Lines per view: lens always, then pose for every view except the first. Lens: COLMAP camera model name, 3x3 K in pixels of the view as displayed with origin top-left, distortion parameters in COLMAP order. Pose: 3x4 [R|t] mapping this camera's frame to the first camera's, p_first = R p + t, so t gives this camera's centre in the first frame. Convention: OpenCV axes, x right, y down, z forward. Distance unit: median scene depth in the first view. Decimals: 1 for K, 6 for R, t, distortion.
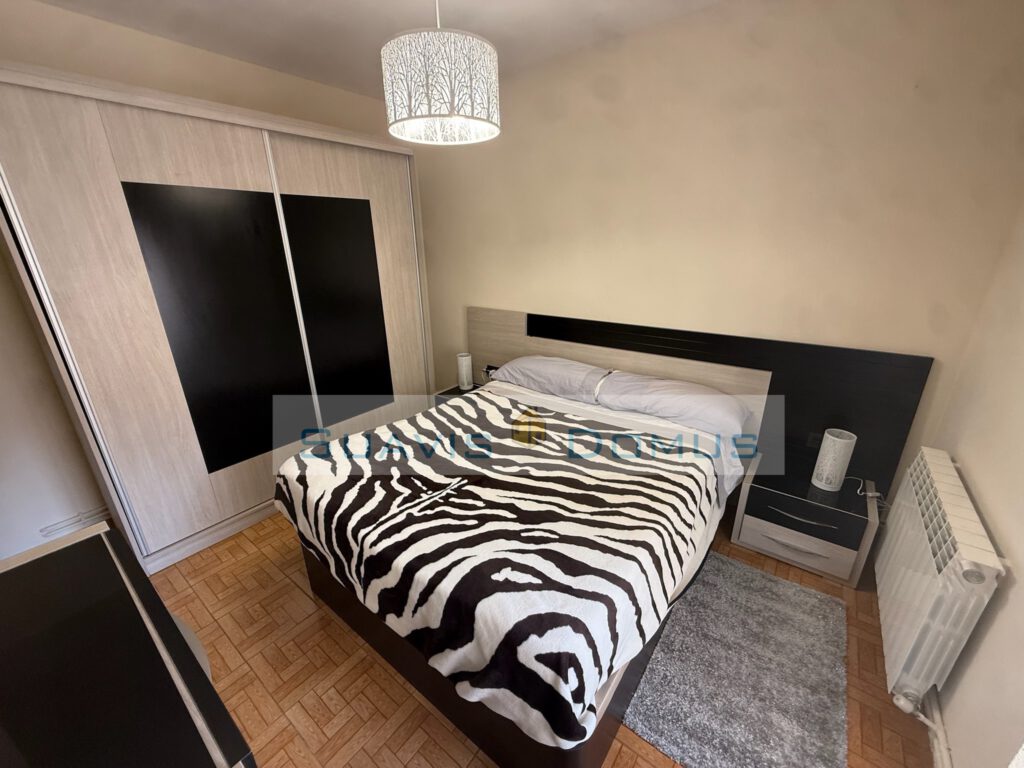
lens RADIAL K [[409.3, 0, 509.8], [0, 409.3, 386.5], [0, 0, 1]] dist [0.001532, -0.000013]
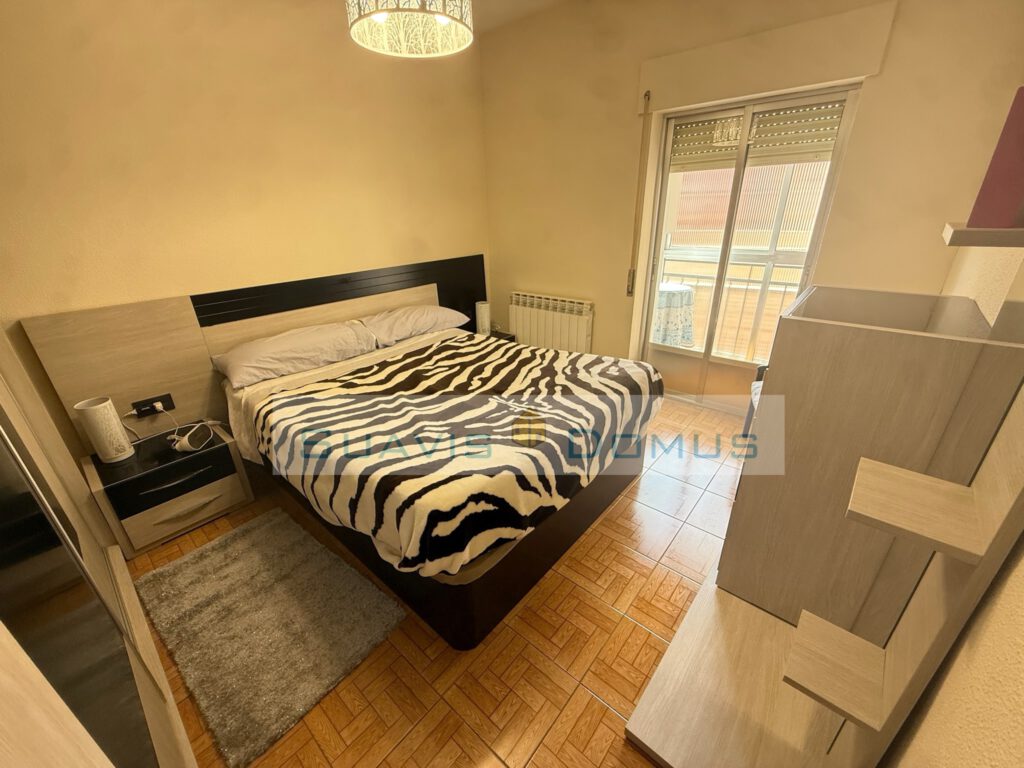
lens RADIAL K [[409.3, 0, 512.2], [0, 409.3, 386.5], [0, 0, 1]] dist [0.001532, -0.000013]
pose [[0.057089, -0.388573, 0.919648, -0.987415], [0.365836, 0.865221, 0.342866, -0.134978], [-0.928927, 0.316867, 0.191549, 0.663059]]
